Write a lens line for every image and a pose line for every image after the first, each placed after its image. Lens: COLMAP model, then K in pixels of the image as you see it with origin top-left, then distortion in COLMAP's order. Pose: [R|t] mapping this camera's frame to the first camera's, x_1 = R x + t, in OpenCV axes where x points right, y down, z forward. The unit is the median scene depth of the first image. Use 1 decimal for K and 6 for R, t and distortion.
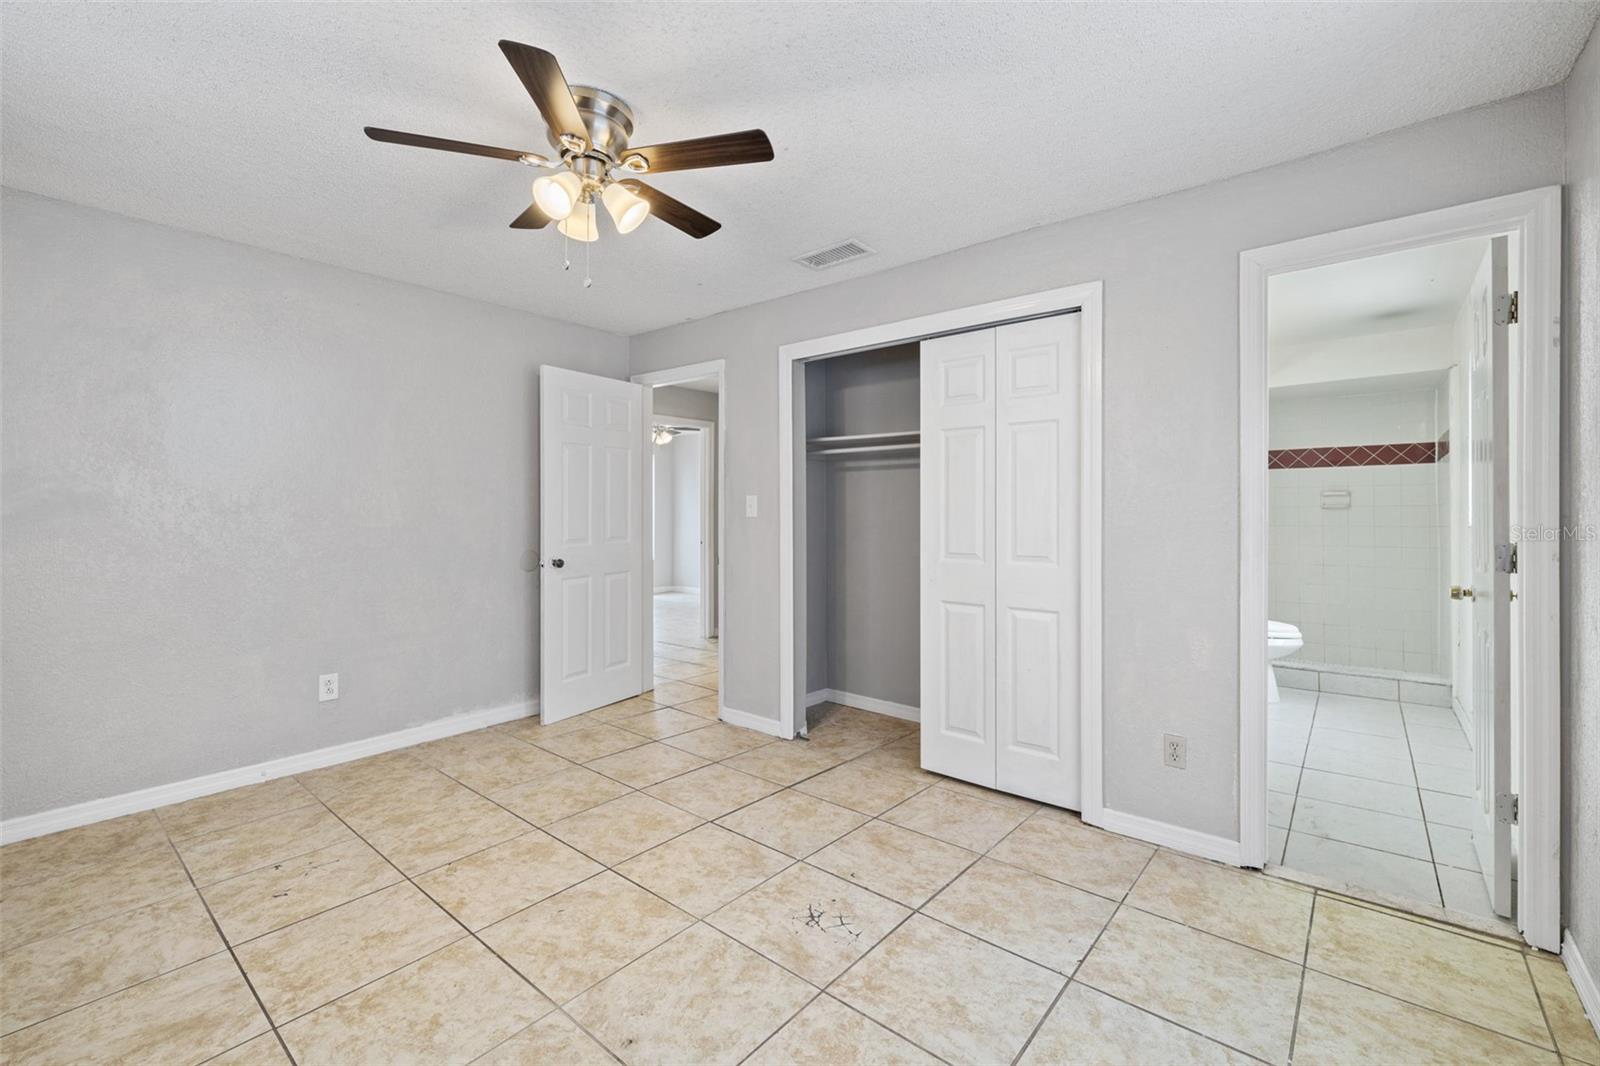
lens RADIAL K [[676.3, 0, 802.7], [0, 676.3, 525.0], [0, 0, 1]] dist [-0.000727, -0.000240]
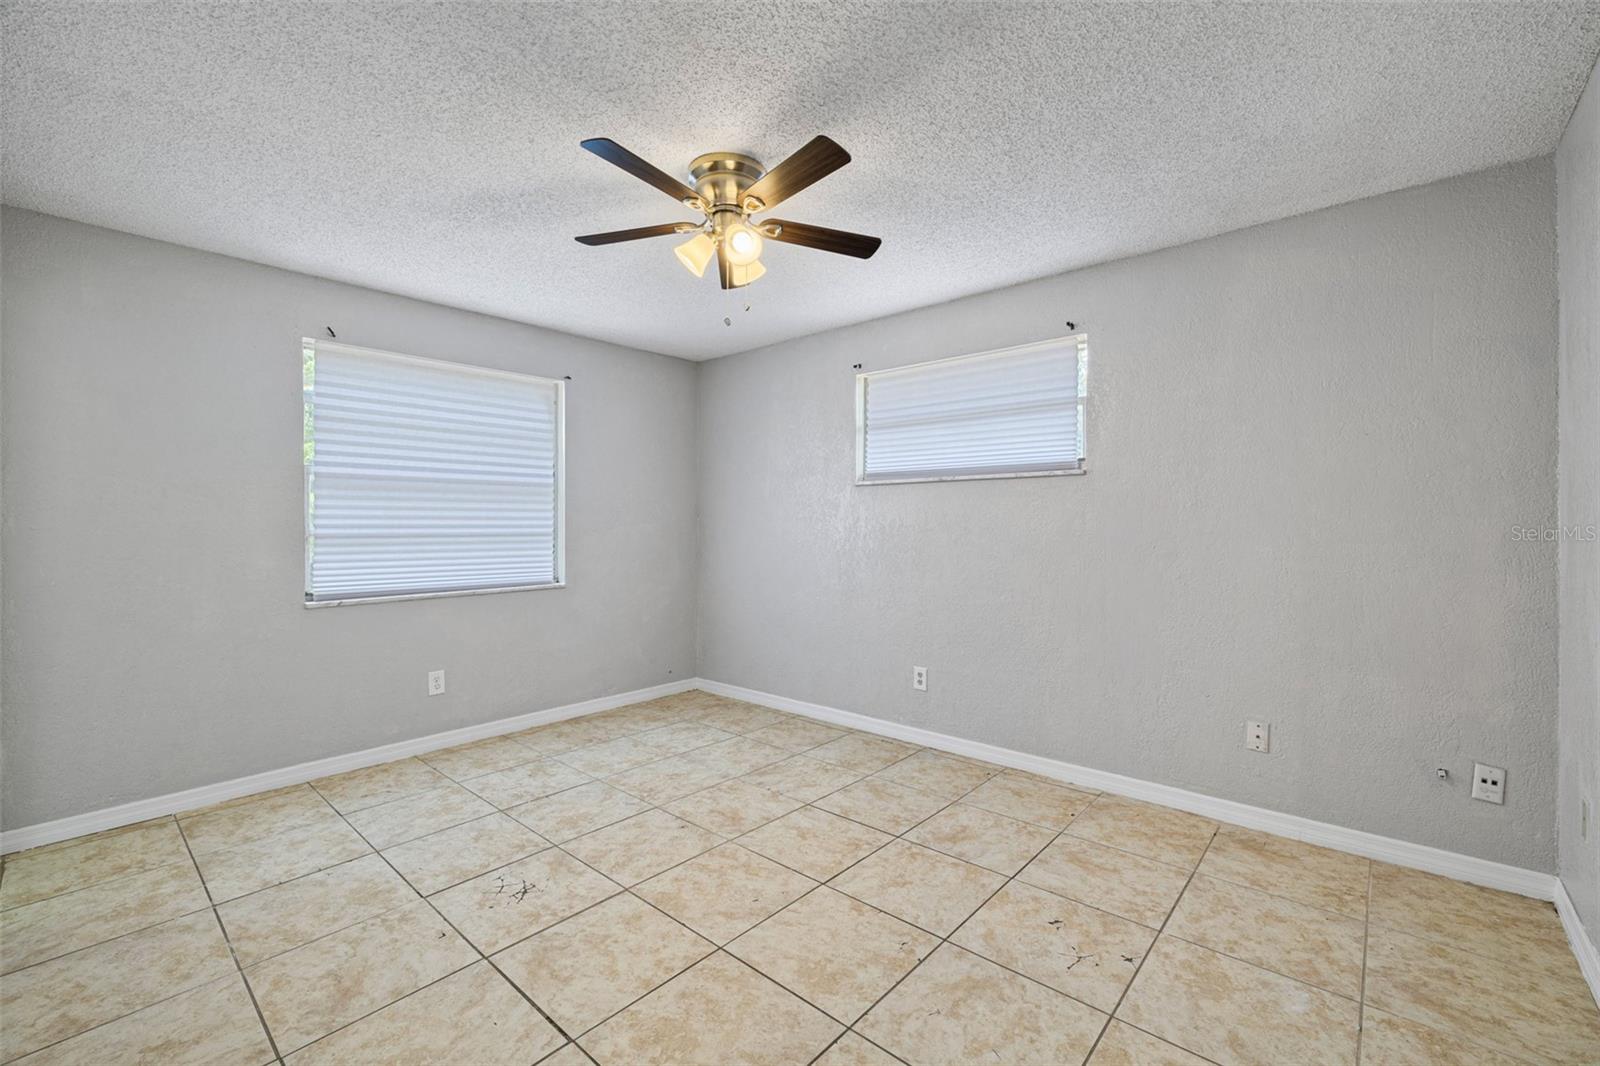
lens RADIAL K [[676.3, 0, 802.7], [0, 676.3, 525.0], [0, 0, 1]] dist [-0.000727, -0.000240]
pose [[-0.999570, -0.000287, 0.029325, -0.445488], [0.000261, 0.999825, 0.018693, -0.034533], [-0.029326, 0.018693, -0.999395, 1.970426]]
